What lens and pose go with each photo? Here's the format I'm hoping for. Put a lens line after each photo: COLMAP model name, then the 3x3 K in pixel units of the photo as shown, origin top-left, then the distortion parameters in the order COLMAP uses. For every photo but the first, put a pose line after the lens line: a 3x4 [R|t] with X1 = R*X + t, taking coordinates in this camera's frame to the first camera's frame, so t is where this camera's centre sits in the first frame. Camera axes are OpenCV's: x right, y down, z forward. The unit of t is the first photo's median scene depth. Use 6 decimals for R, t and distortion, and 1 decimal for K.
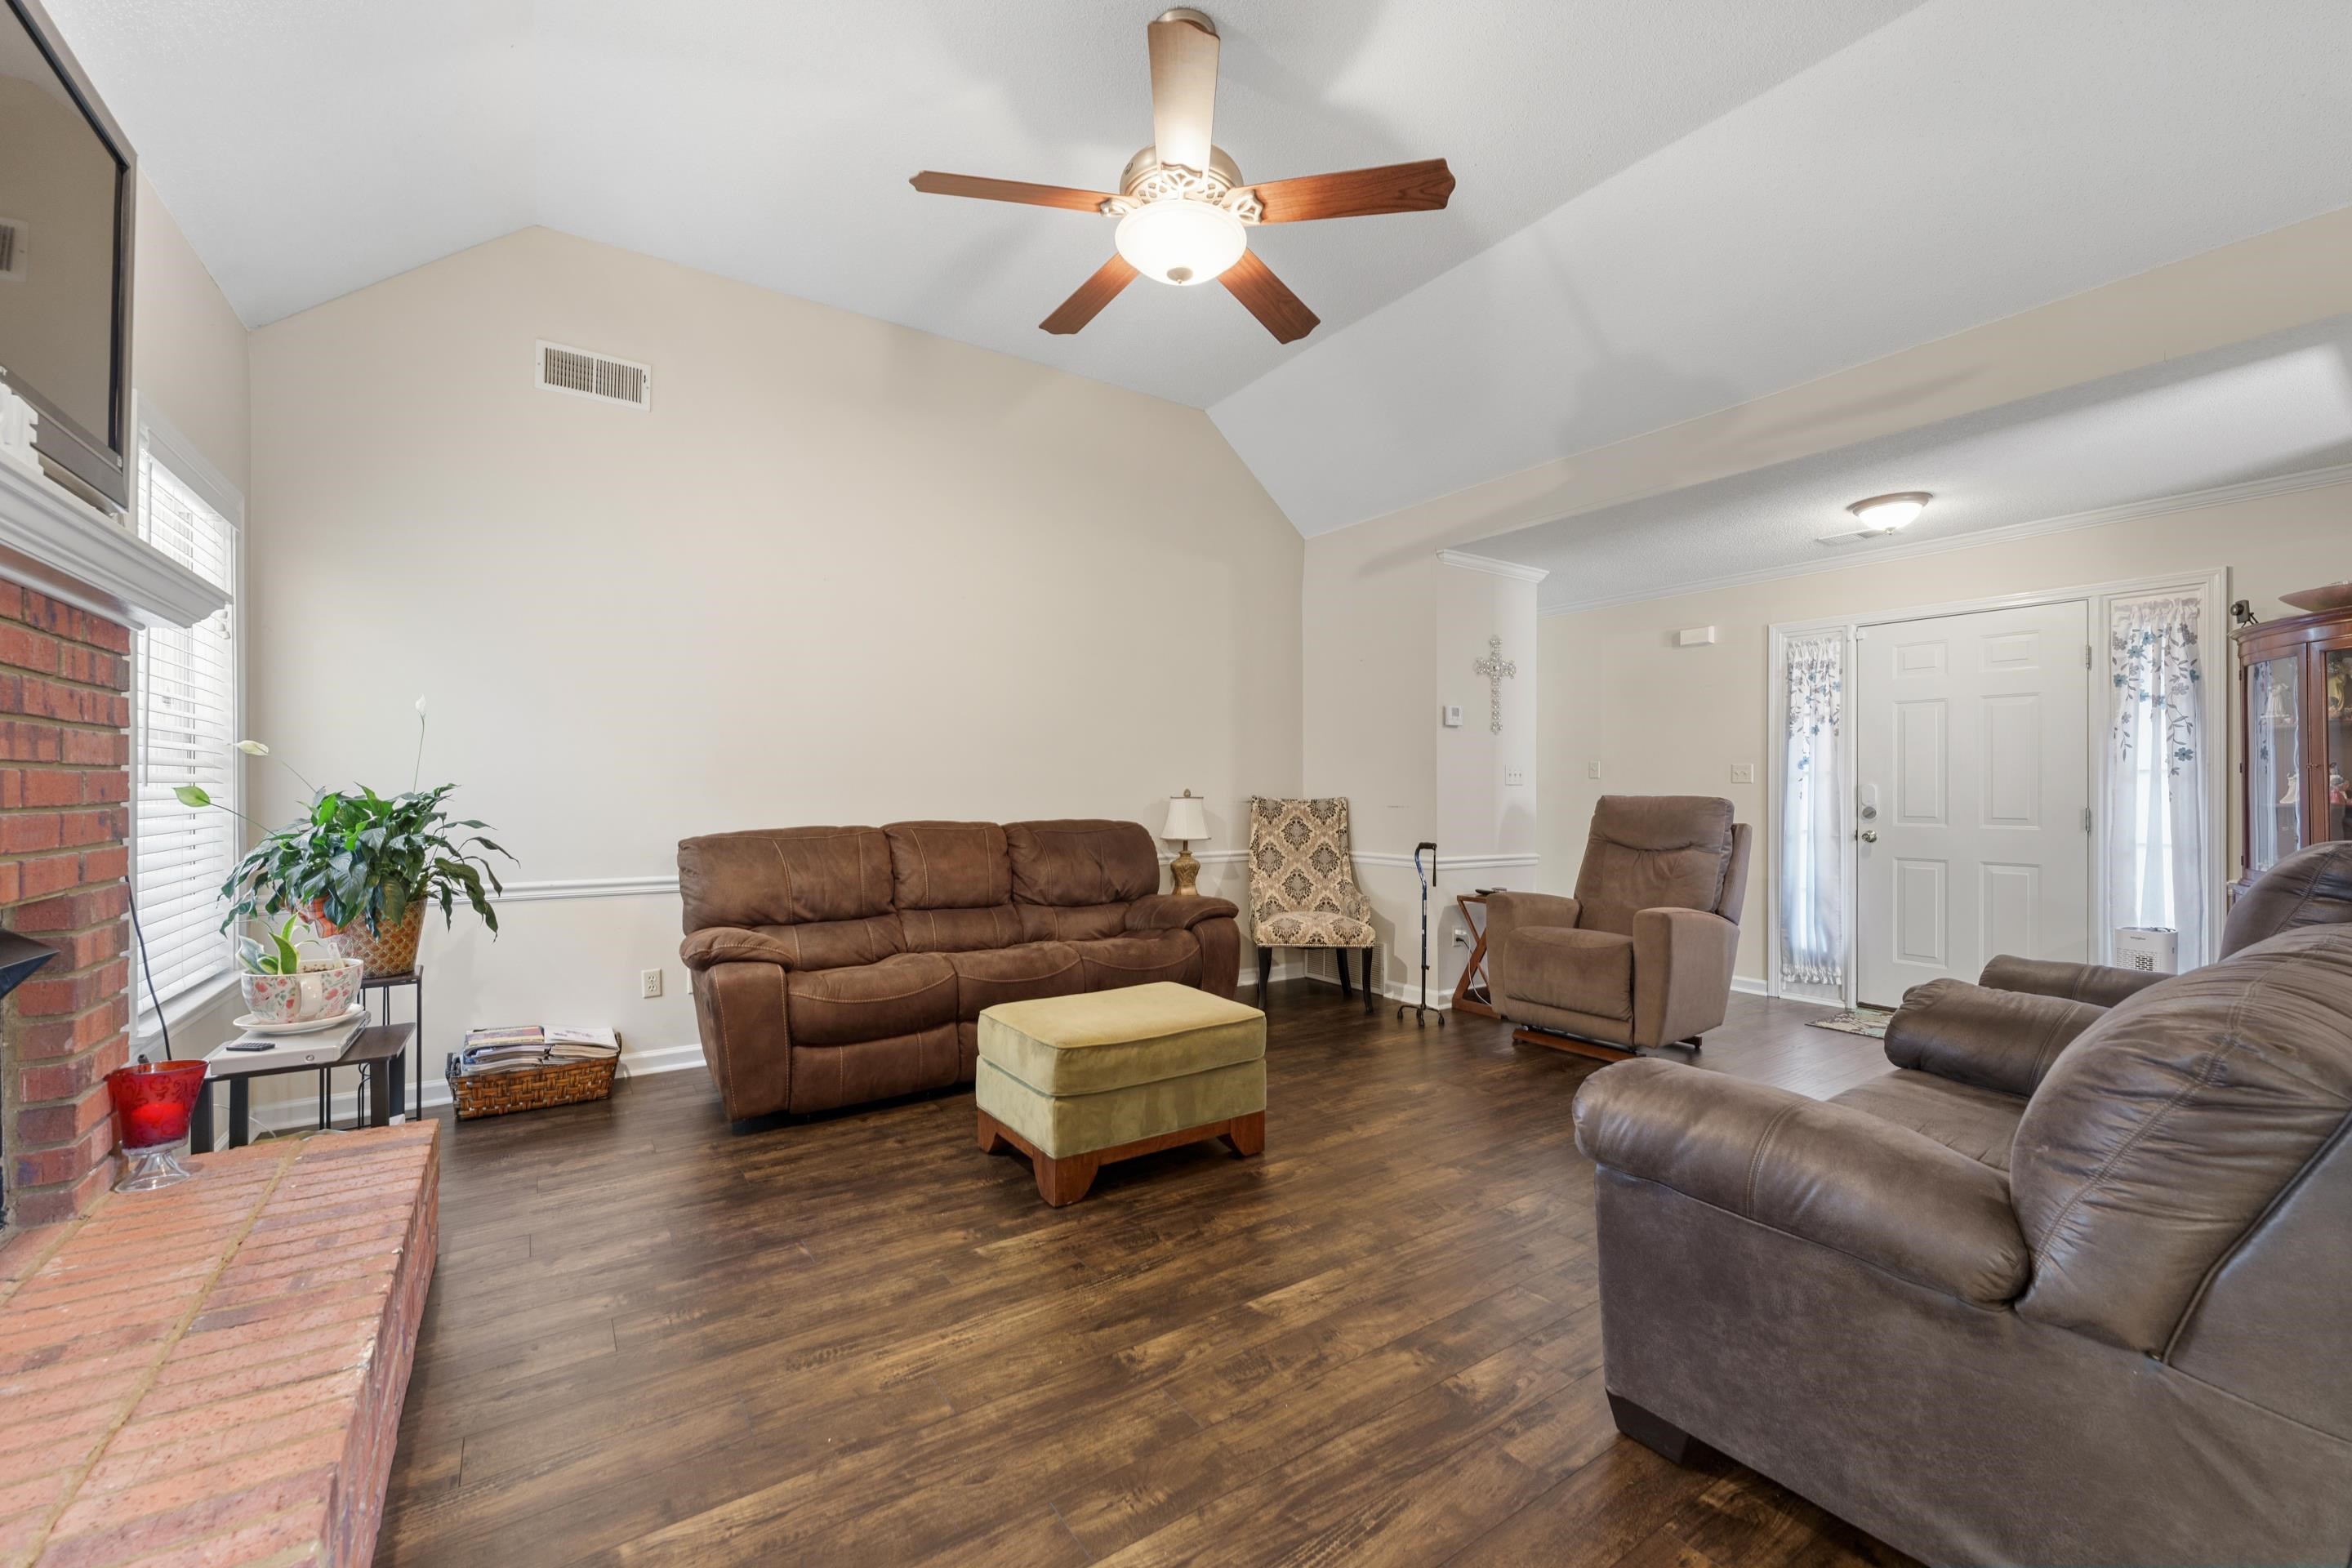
lens RADIAL K [[947.0, 0, 1176.0], [0, 947.0, 784.0], [0, 0, 1]] dist [-0.001735, -0.000258]
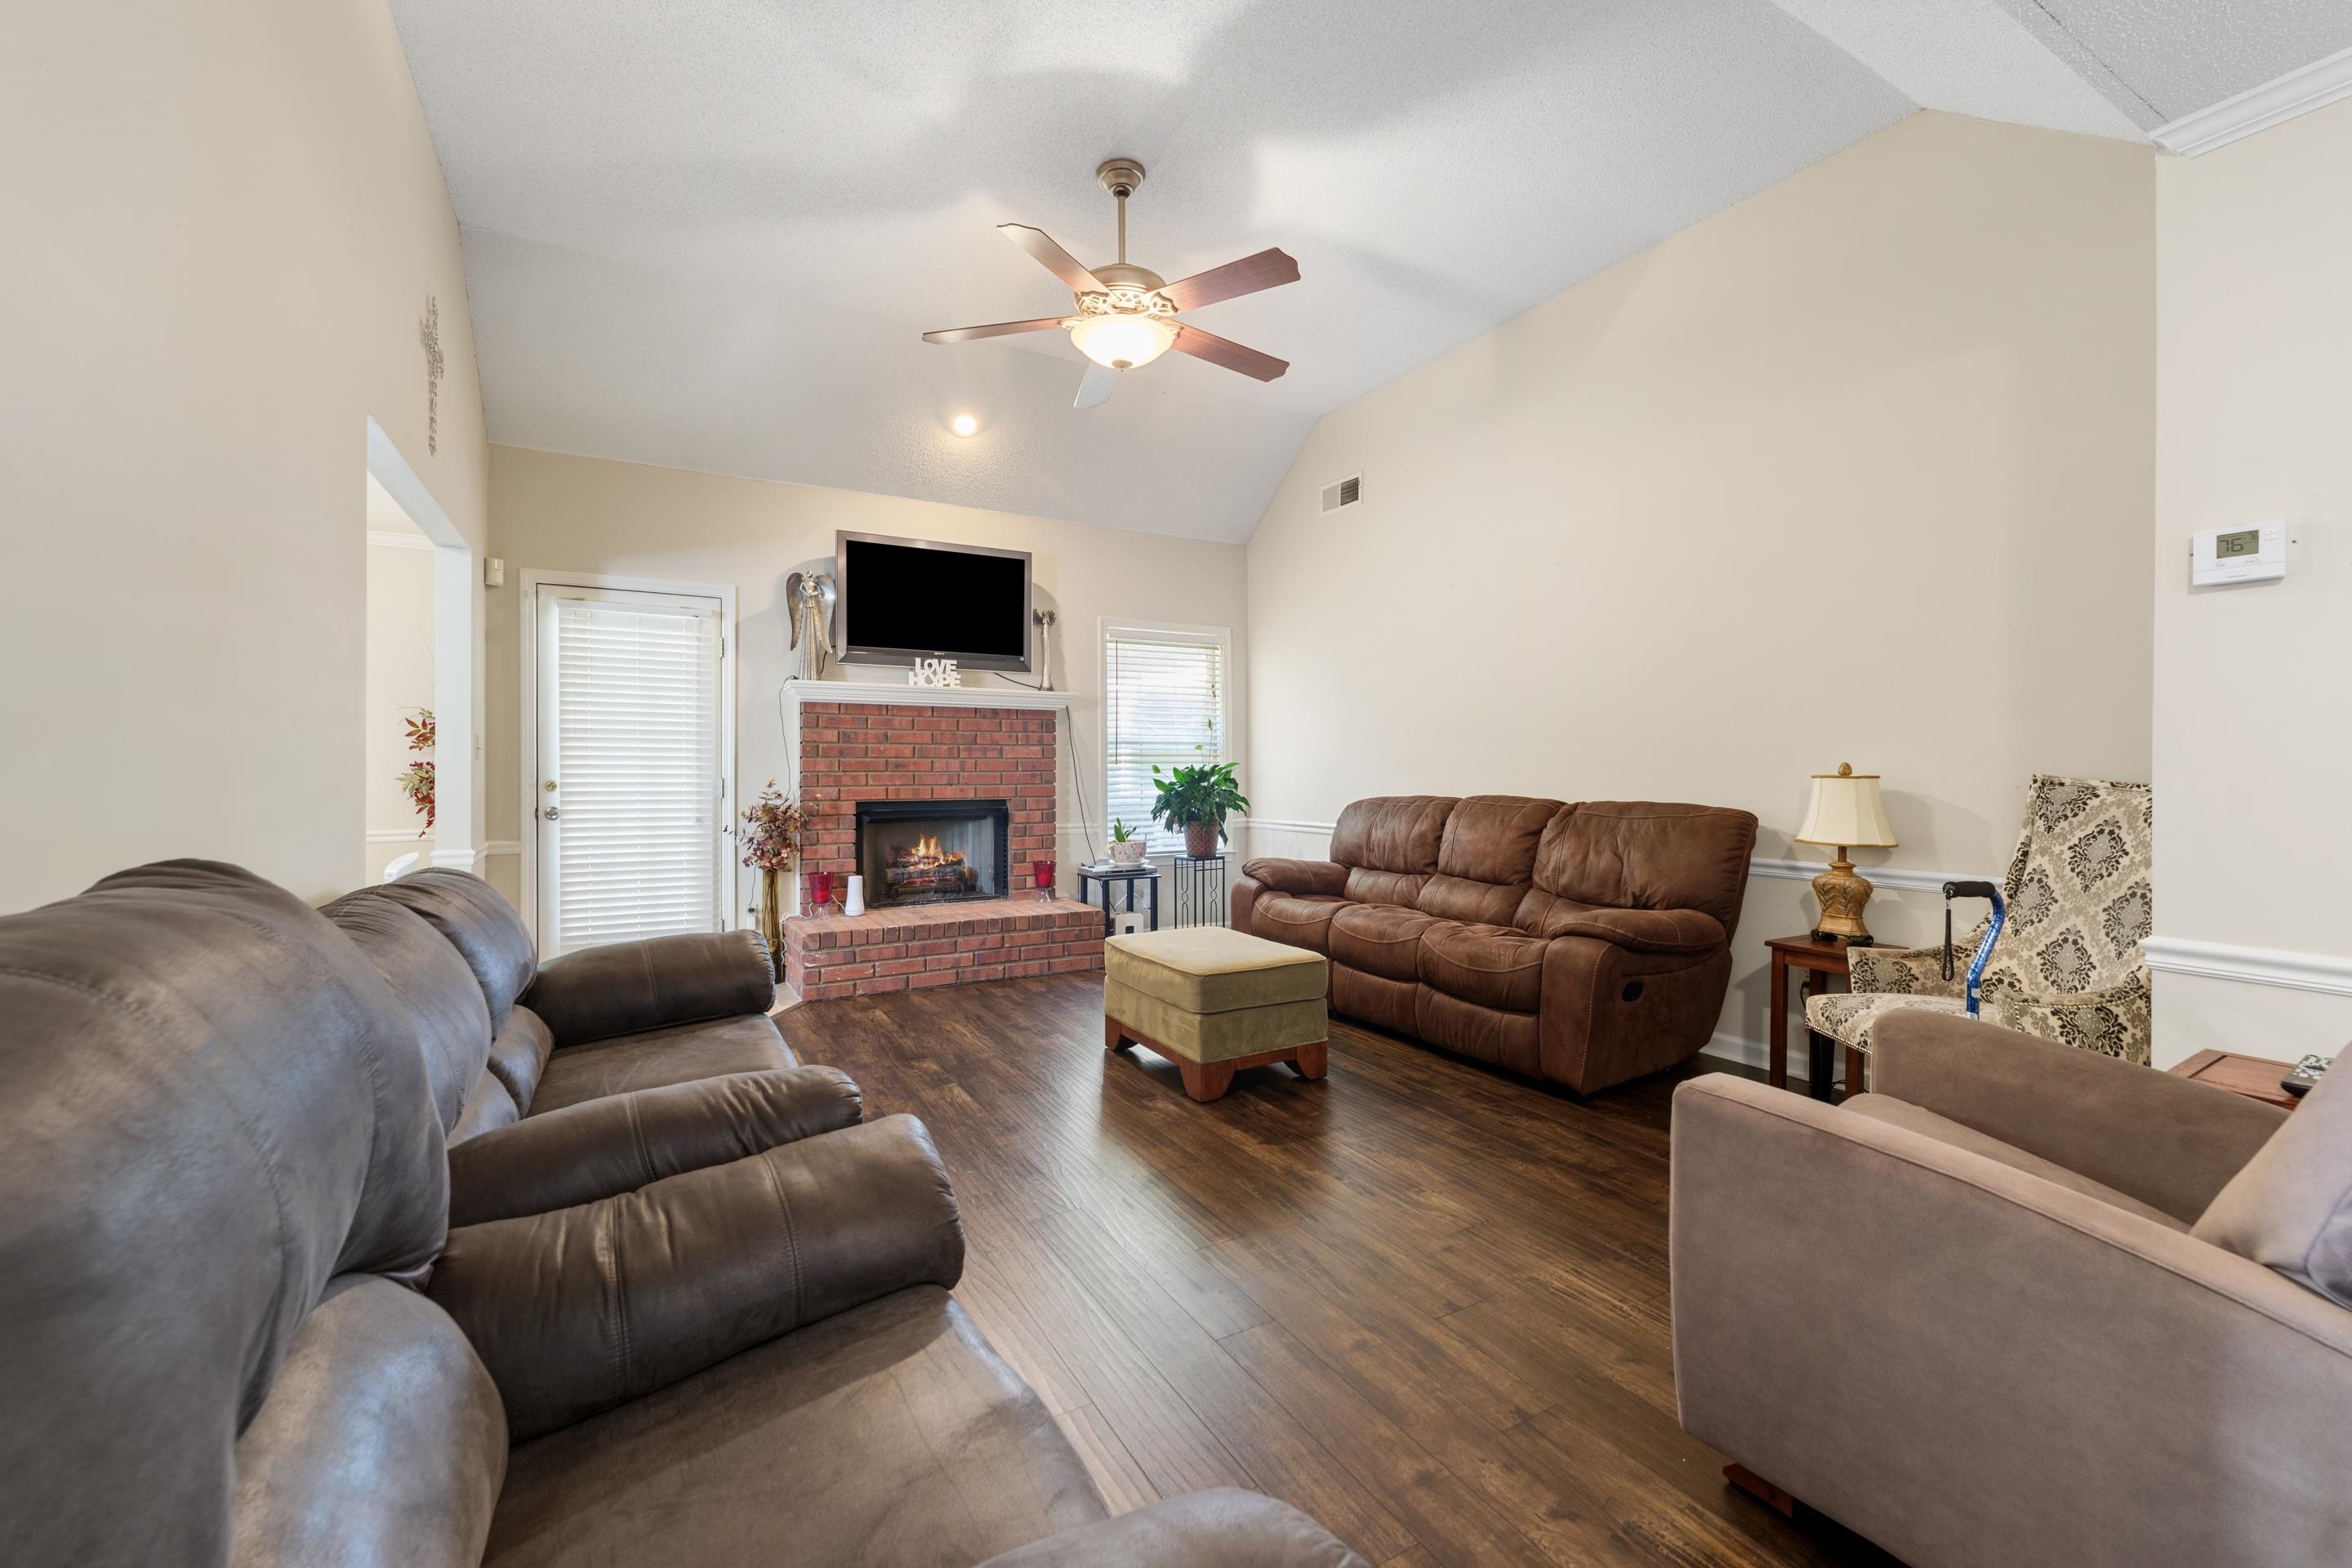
lens RADIAL K [[953.6, 0, 1168.0], [0, 953.6, 771.1], [0, 0, 1]] dist [-0.000691, -0.000302]
pose [[-0.084311, 0.006011, -0.996421, 0.794215], [0.007983, 0.999954, 0.005357, 0.004437], [0.996407, -0.007503, -0.084355, 0.717894]]
